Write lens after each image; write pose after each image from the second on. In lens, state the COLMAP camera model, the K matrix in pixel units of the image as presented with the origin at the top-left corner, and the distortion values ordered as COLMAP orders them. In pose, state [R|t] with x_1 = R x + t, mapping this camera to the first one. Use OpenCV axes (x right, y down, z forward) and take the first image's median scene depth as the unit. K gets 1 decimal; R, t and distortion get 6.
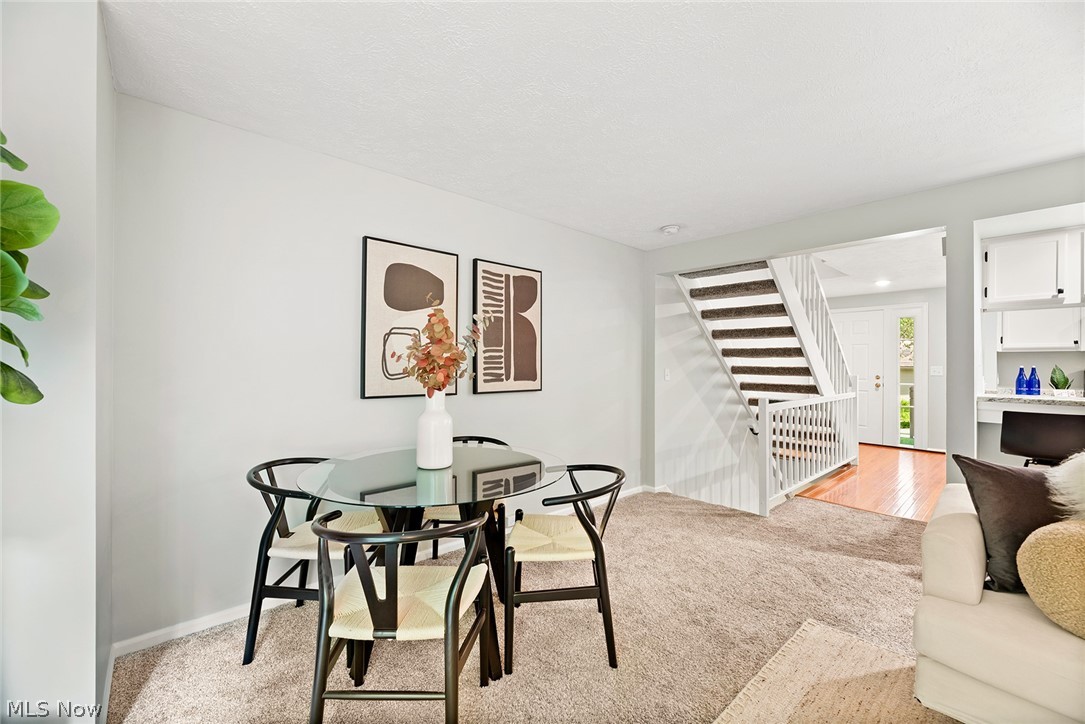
lens RADIAL K [[437.2, 0, 541.1], [0, 437.2, 358.2], [0, 0, 1]] dist [-0.002923, -0.000397]
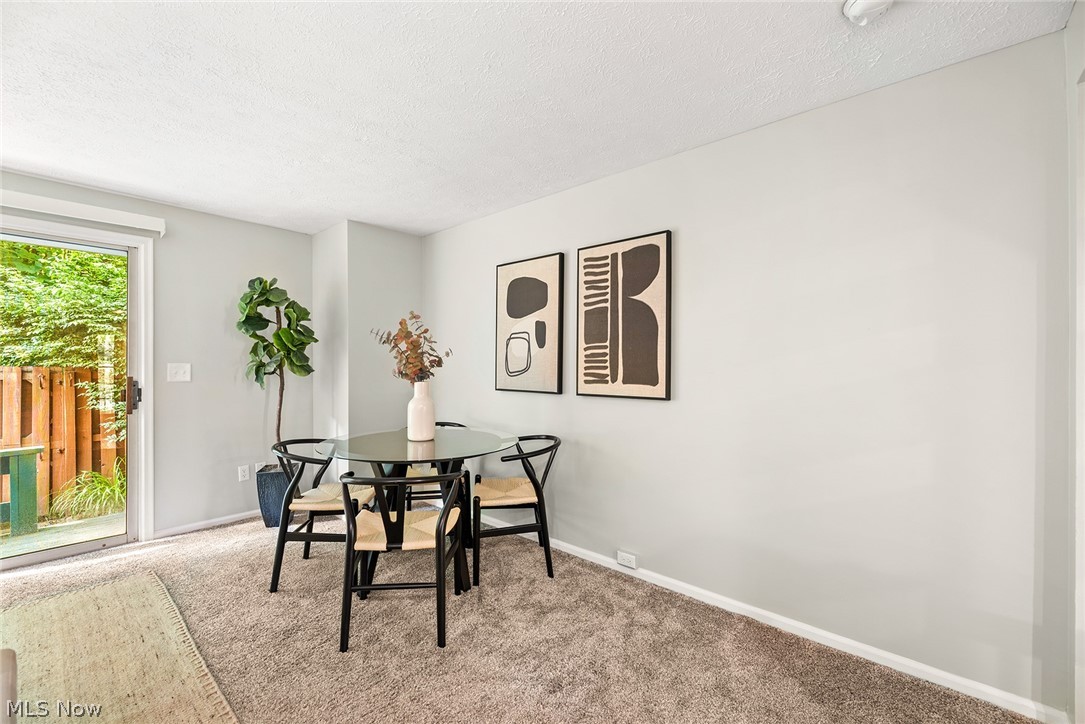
lens RADIAL K [[437.2, 0, 551.0], [0, 437.2, 364.0], [0, 0, 1]] dist [-0.002923, -0.000397]
pose [[0.145769, -0.015493, -0.989197, 0.722564], [0.005267, 0.999875, -0.014885, 0.027585], [0.989305, -0.003040, 0.145832, 0.772566]]
